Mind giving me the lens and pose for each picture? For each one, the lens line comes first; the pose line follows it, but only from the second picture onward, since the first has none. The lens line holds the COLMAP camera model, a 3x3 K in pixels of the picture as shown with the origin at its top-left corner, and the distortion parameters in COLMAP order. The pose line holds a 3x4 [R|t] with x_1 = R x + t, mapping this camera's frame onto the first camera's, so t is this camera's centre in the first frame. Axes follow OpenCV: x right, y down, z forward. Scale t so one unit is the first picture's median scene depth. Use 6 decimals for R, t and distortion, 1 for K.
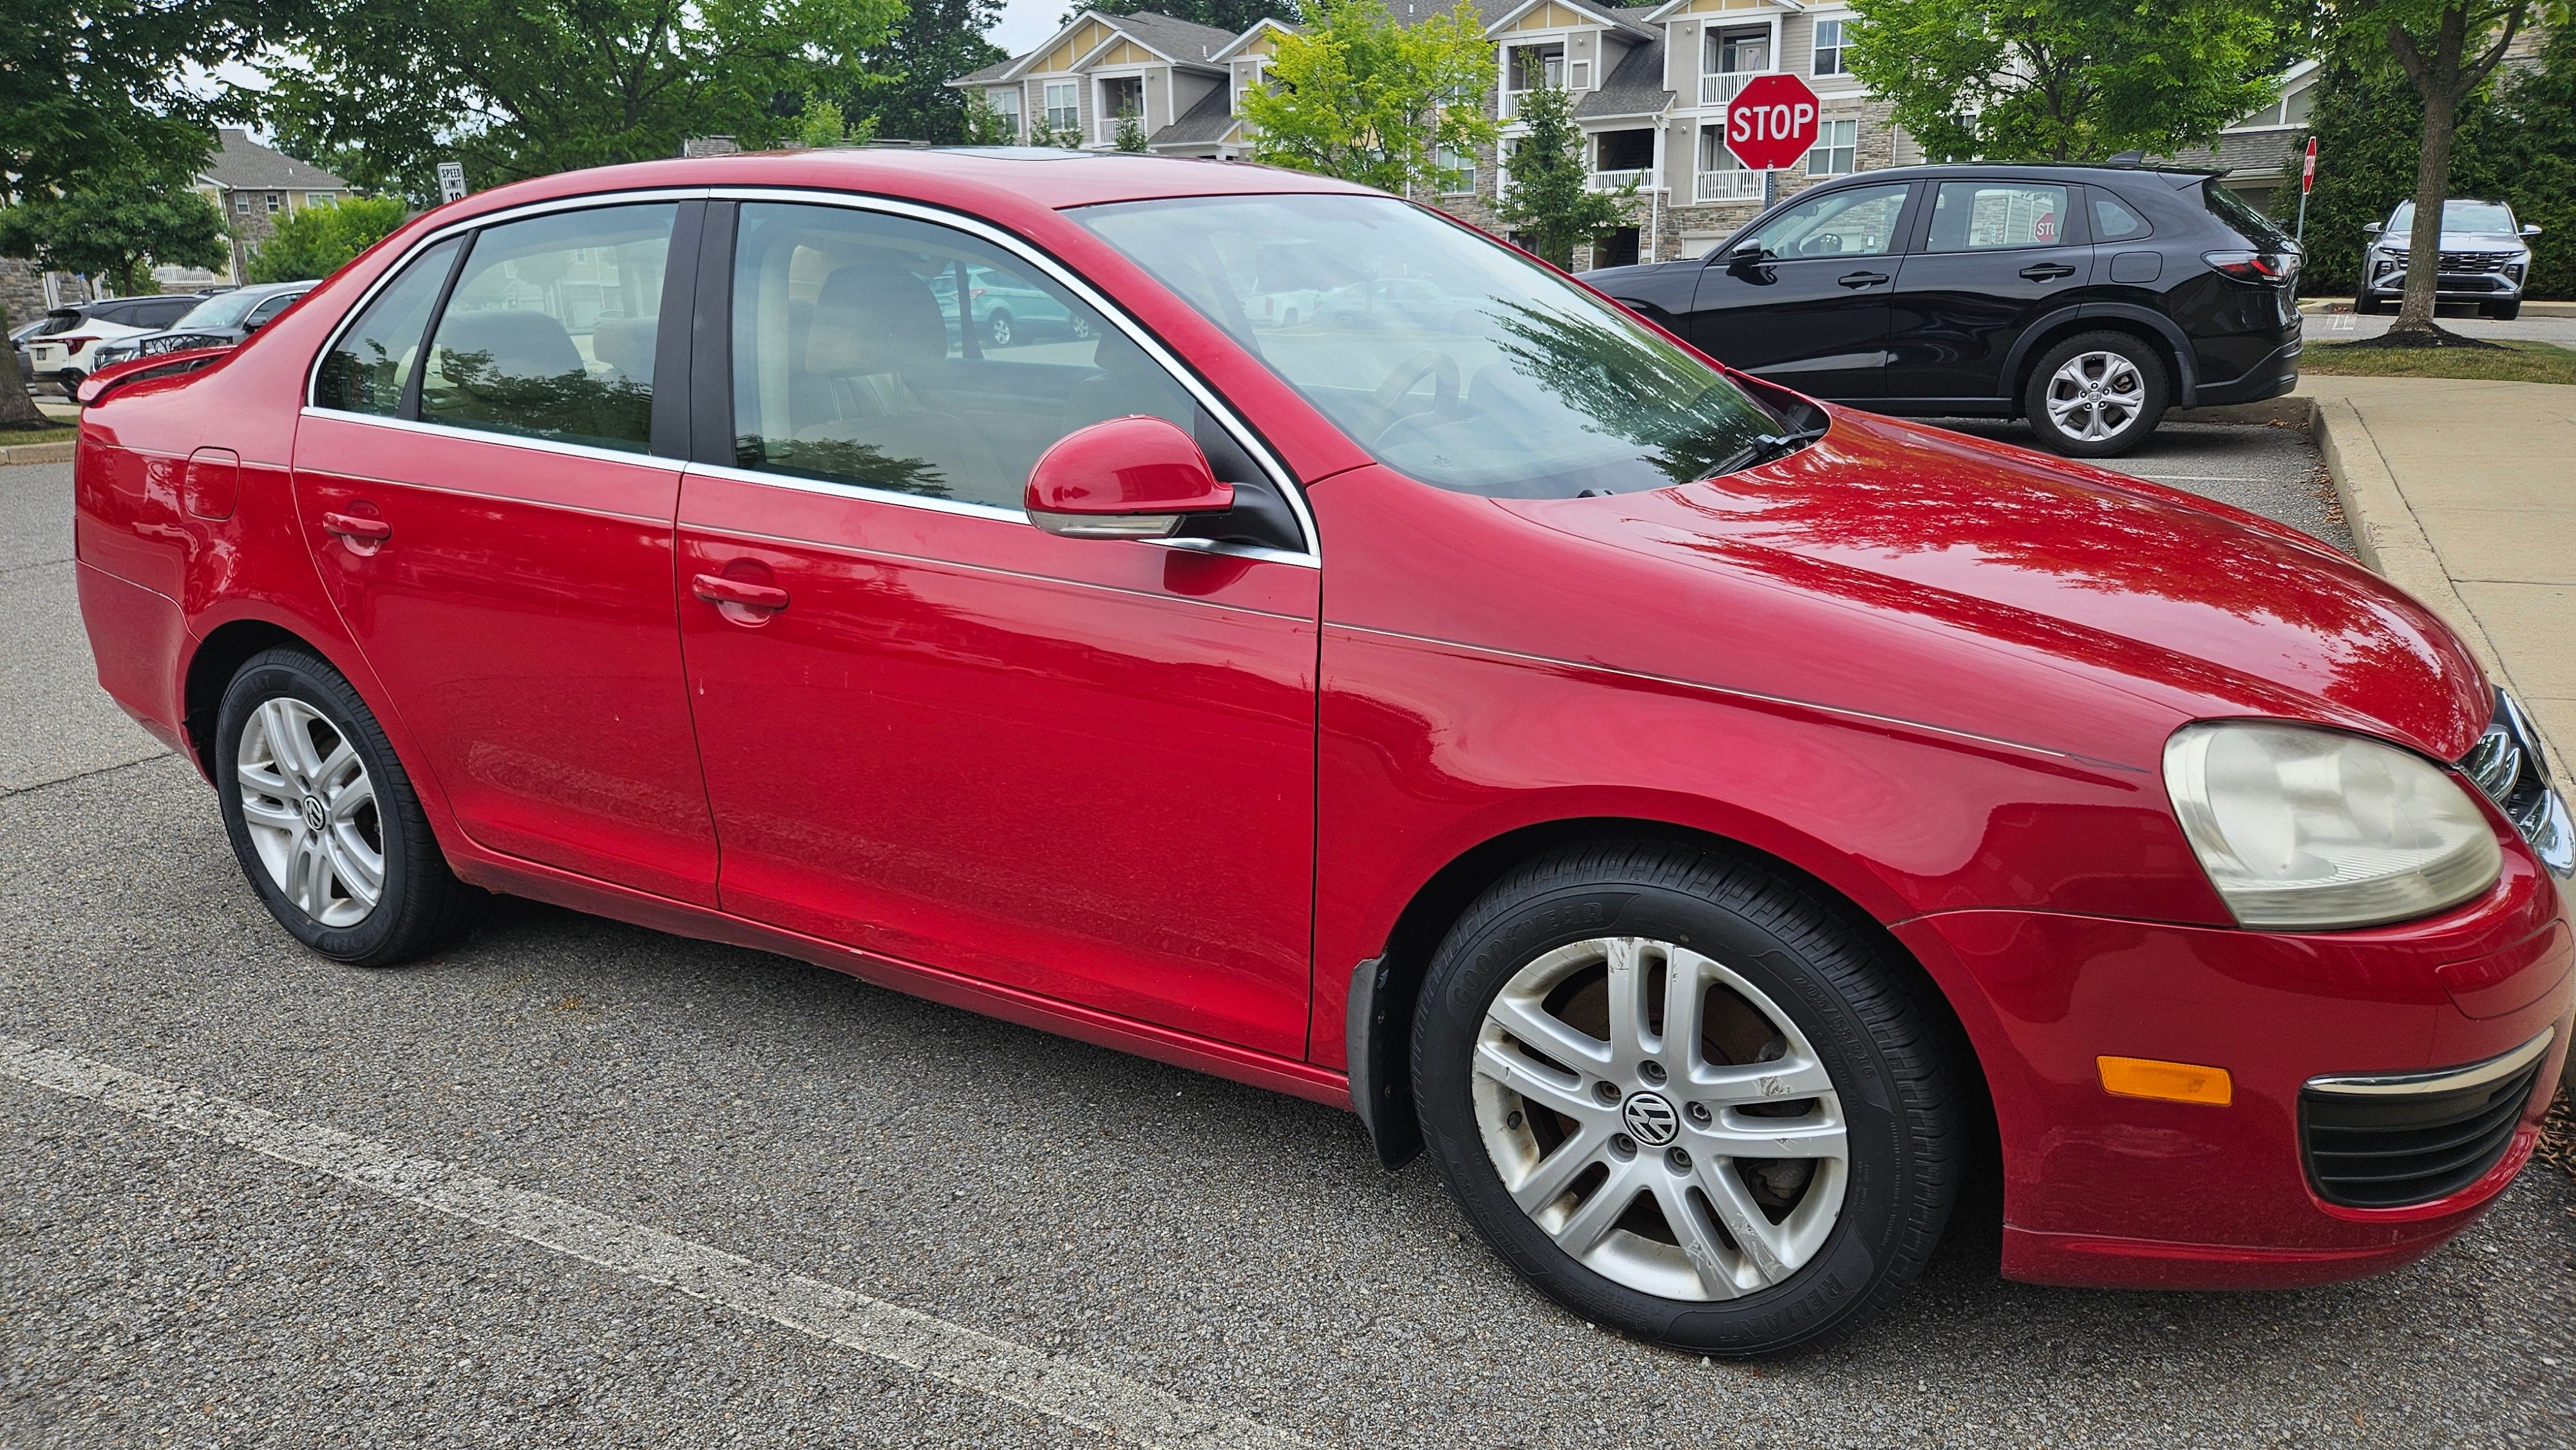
lens RADIAL K [[1766.8, 0, 1273.4], [0, 1766.8, 746.7], [0, 0, 1]] dist [0.069531, -0.046967]
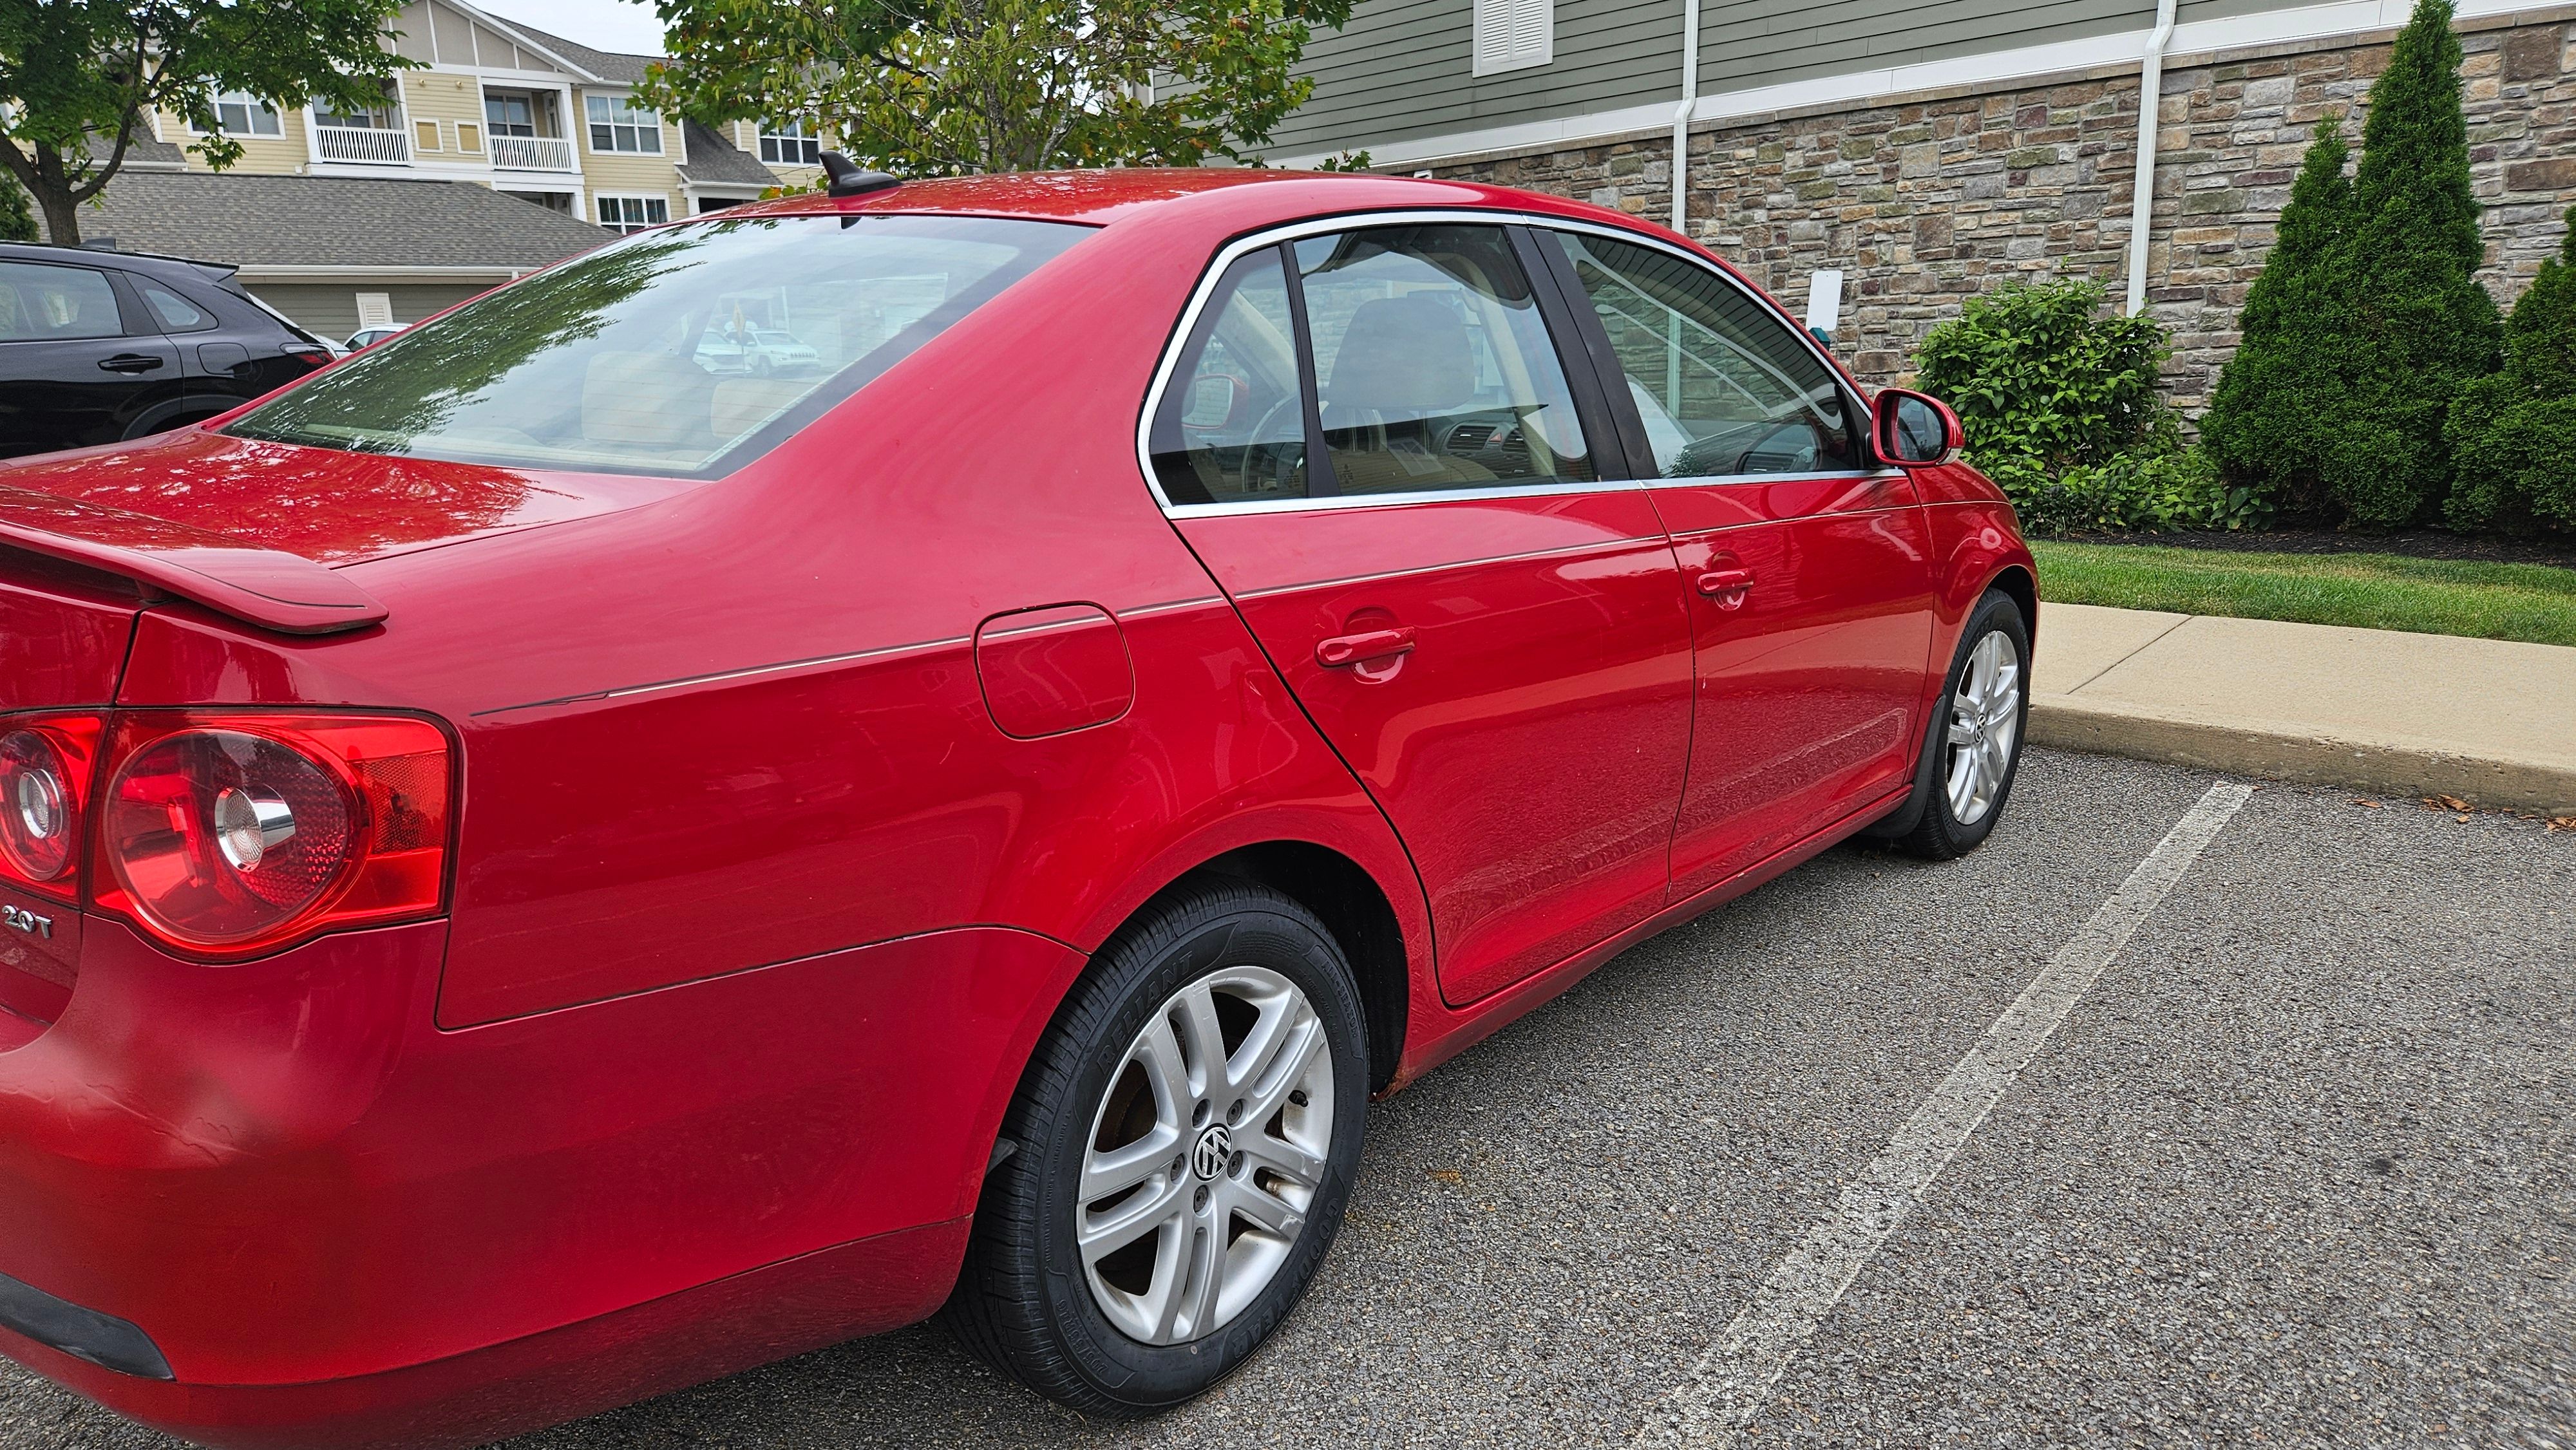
lens RADIAL K [[1766.8, 0, 1281.3], [0, 1766.8, 763.7], [0, 0, 1]] dist [0.069531, -0.046967]
pose [[0.137320, -0.222942, 0.965112, -1.140116], [0.277382, 0.944013, 0.178601, -0.202001], [-0.950896, 0.243179, 0.191472, 0.858743]]
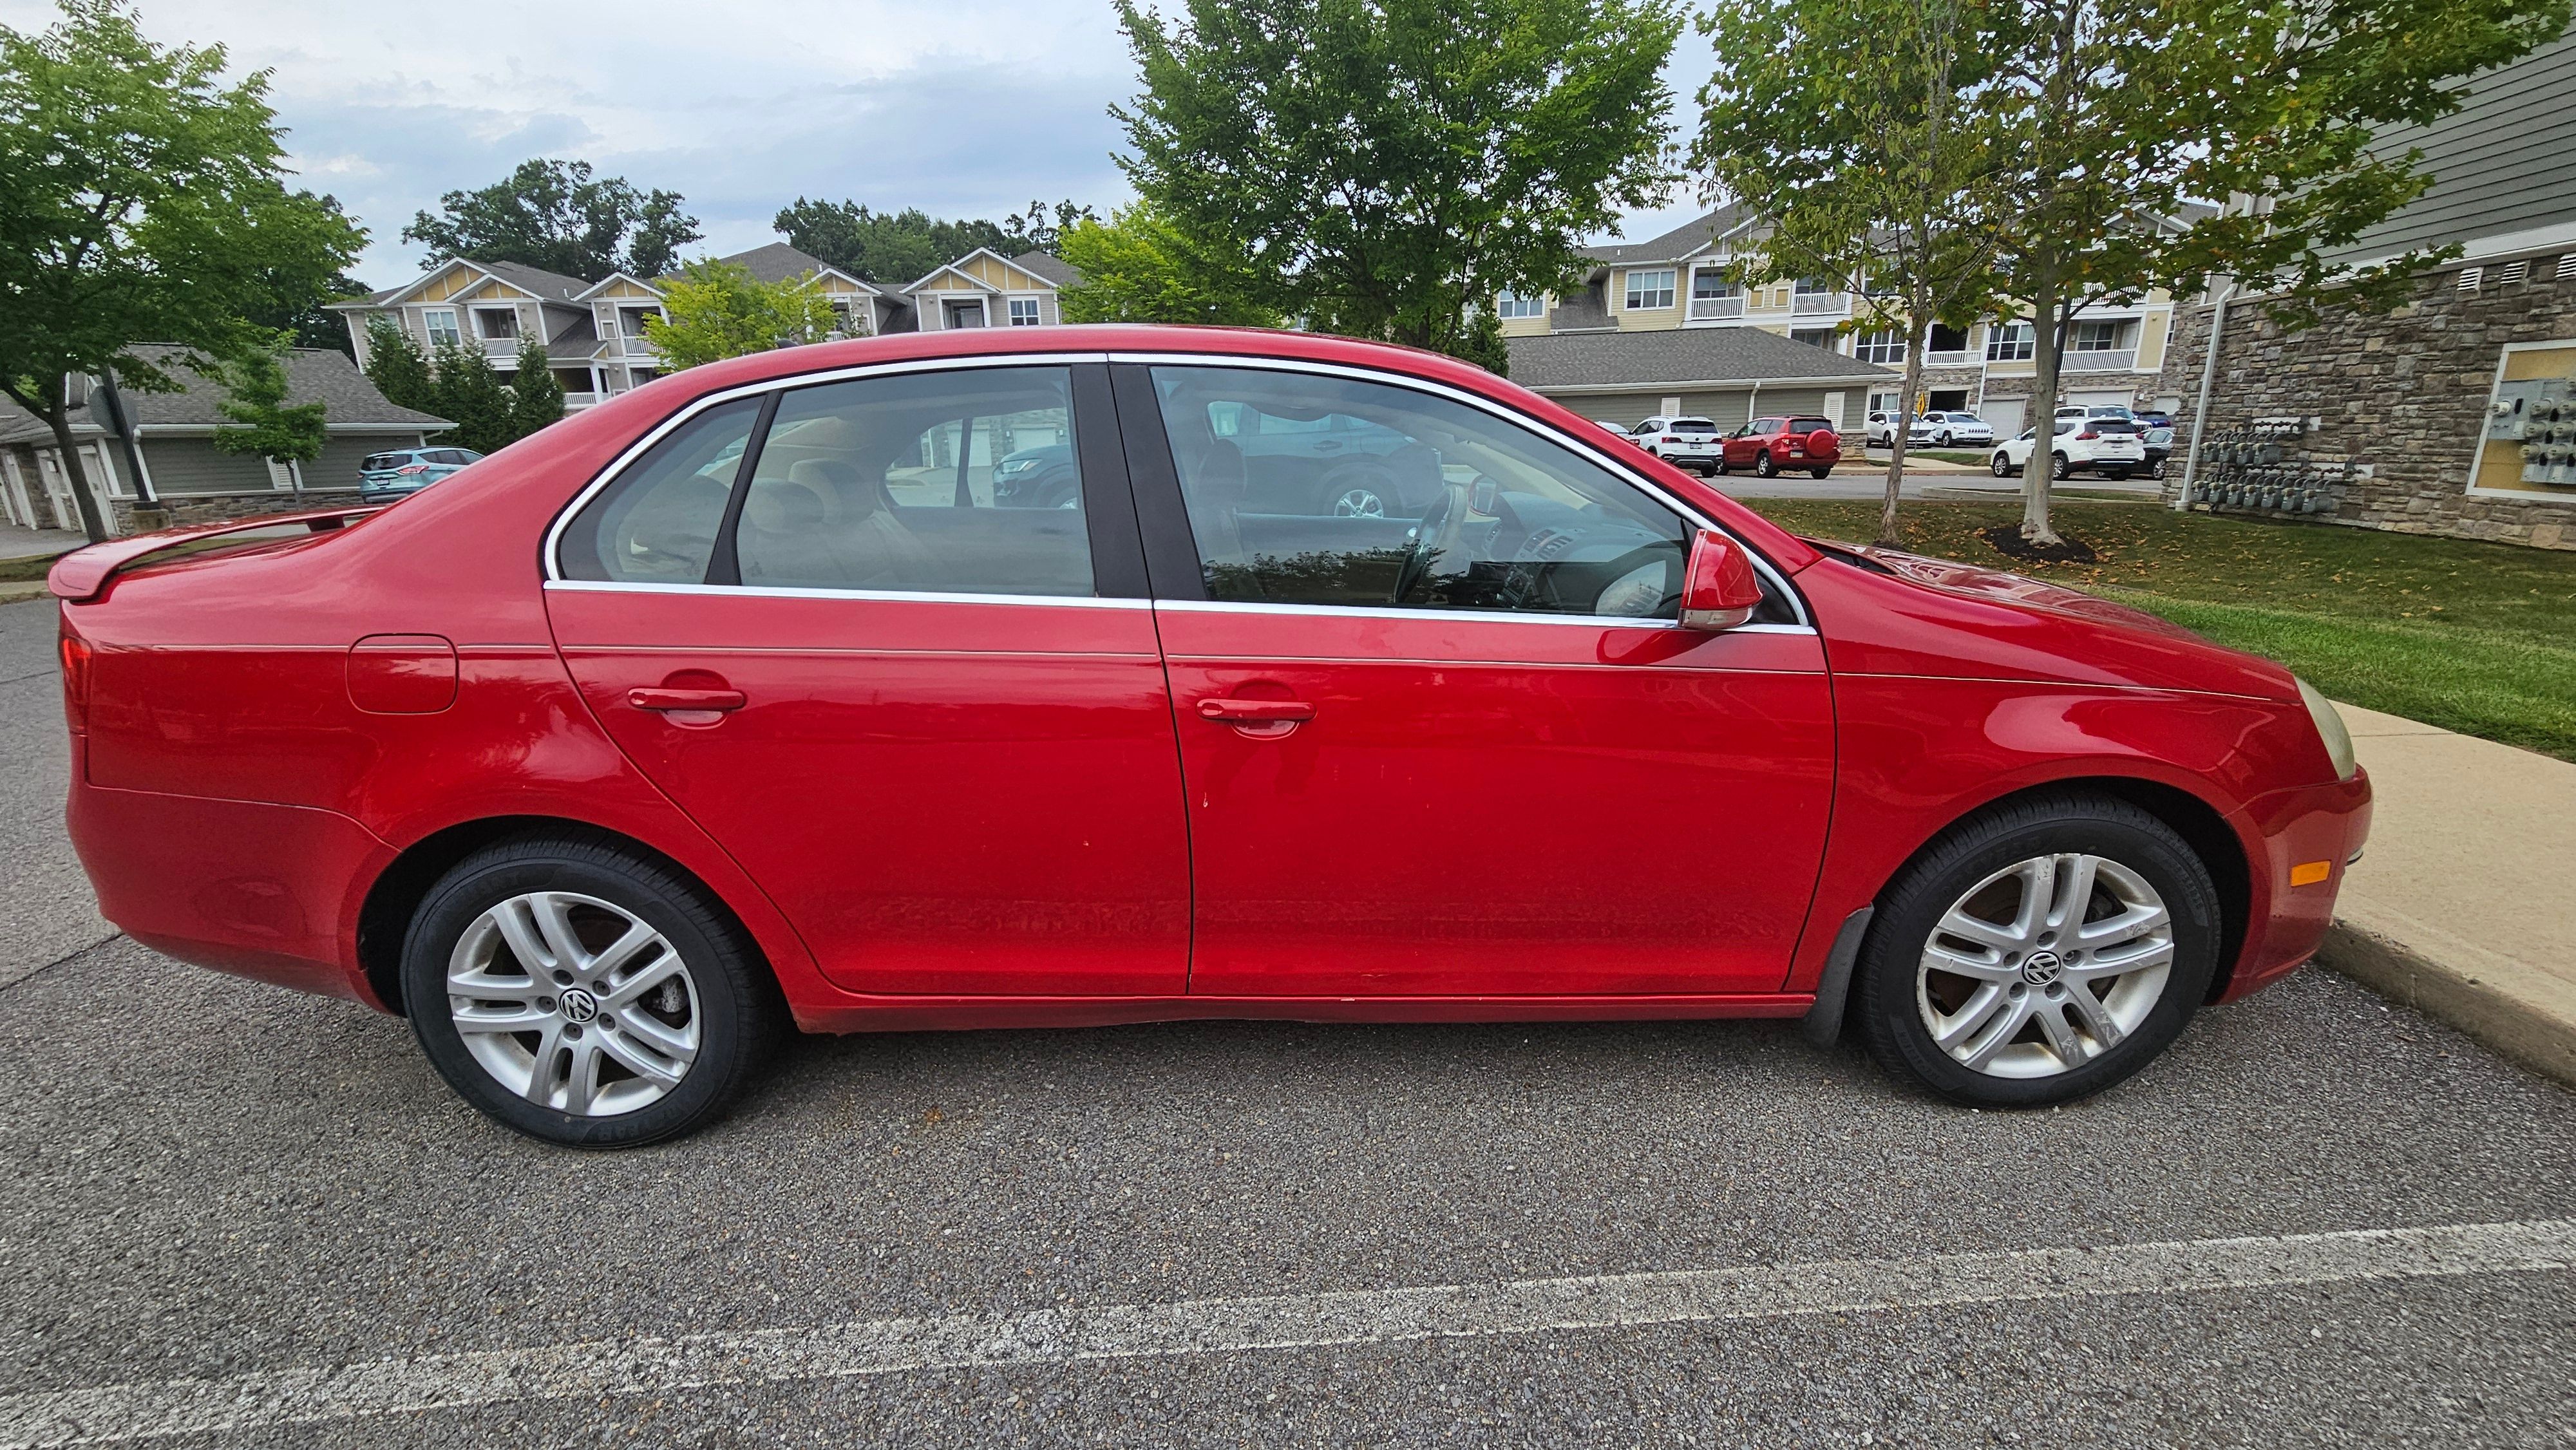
lens RADIAL K [[1076.3, 0, 1269.2], [0, 1076.3, 733.8], [0, 0, 1]] dist [-0.000471, -0.002674]
pose [[0.852250, -0.140629, 0.503878, -0.505389], [0.142453, 0.989178, 0.035130, -0.075876], [-0.503365, 0.041839, 0.863060, 0.327915]]
